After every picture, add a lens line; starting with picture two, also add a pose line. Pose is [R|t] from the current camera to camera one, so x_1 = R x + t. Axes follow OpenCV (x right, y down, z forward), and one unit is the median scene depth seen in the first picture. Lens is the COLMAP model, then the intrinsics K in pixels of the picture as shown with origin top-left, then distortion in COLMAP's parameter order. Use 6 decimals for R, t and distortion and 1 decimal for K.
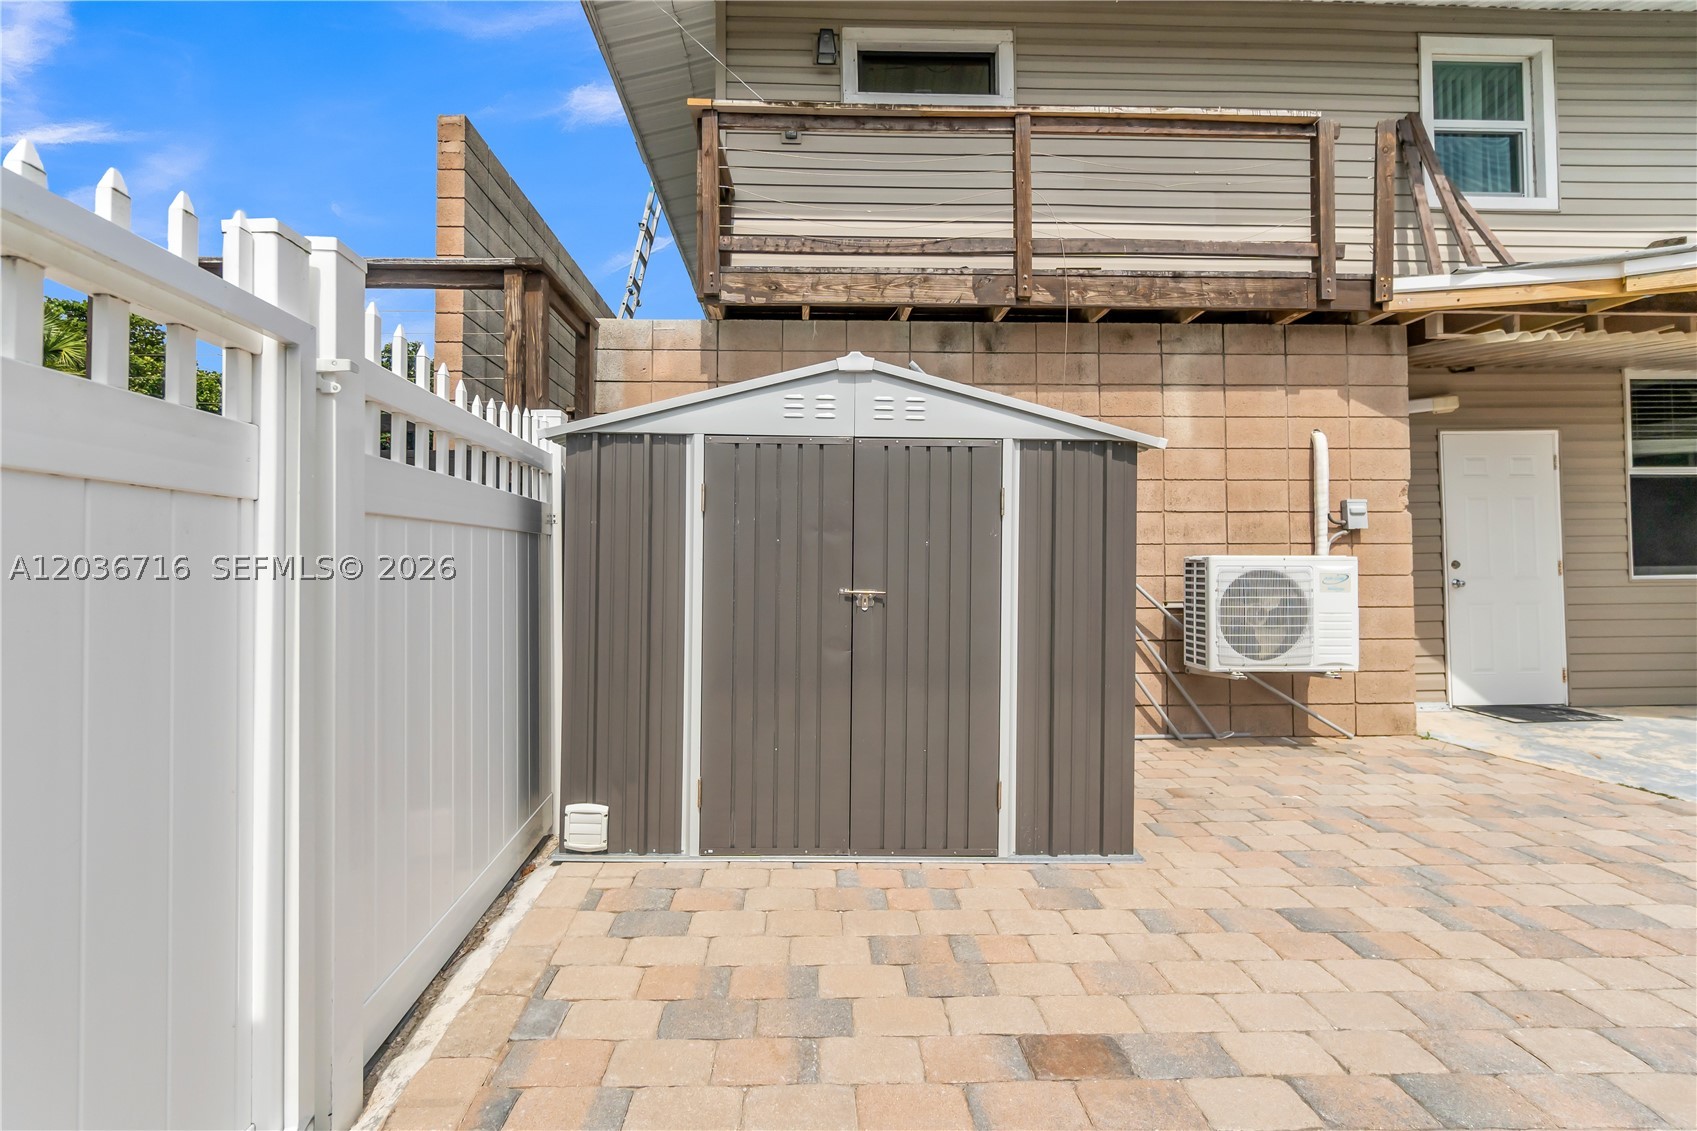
lens RADIAL K [[764.4, 0, 848.5], [0, 764.4, 565.5], [0, 0, 1]] dist [0.002022, 0.000419]
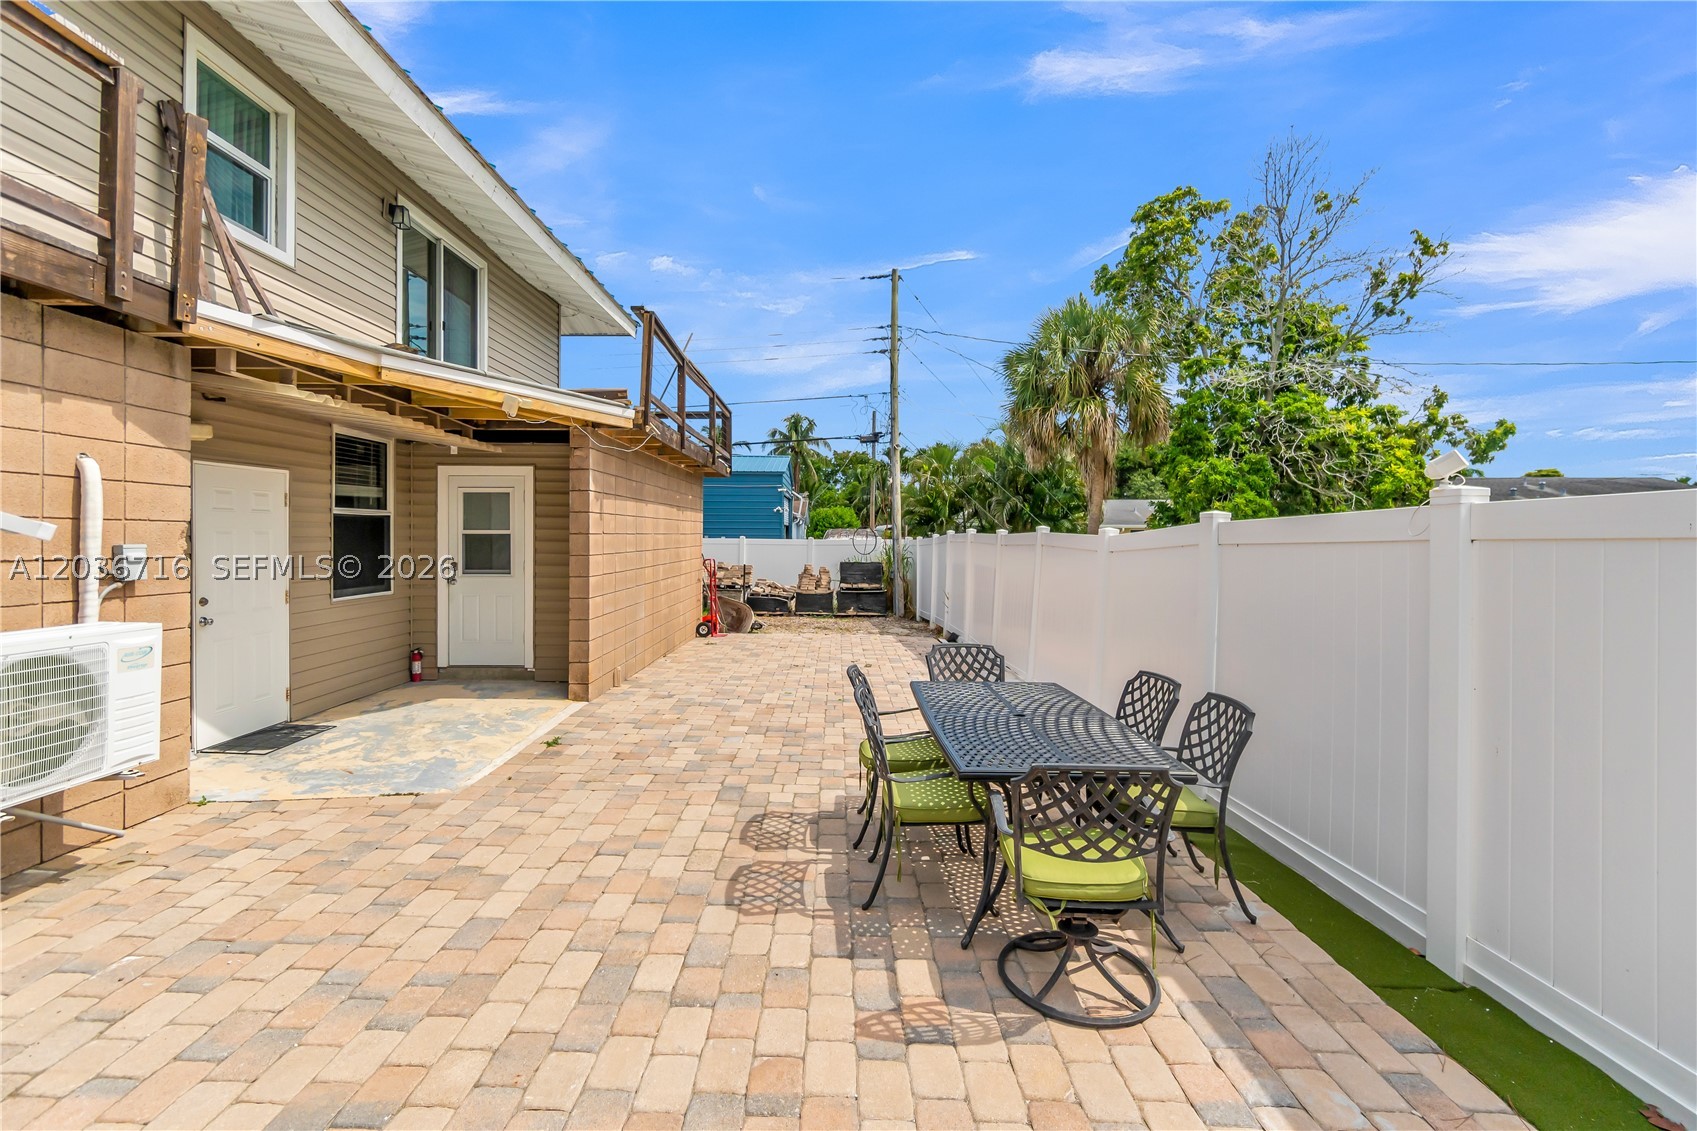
lens RADIAL K [[736.1, 0, 841.8], [0, 736.1, 553.4], [0, 0, 1]] dist [-0.003887, -0.000436]
pose [[0.053128, -0.003024, 0.998583, -0.083338], [-0.015394, 0.999874, 0.003847, -0.091433], [-0.998469, -0.015577, 0.053075, 0.197214]]
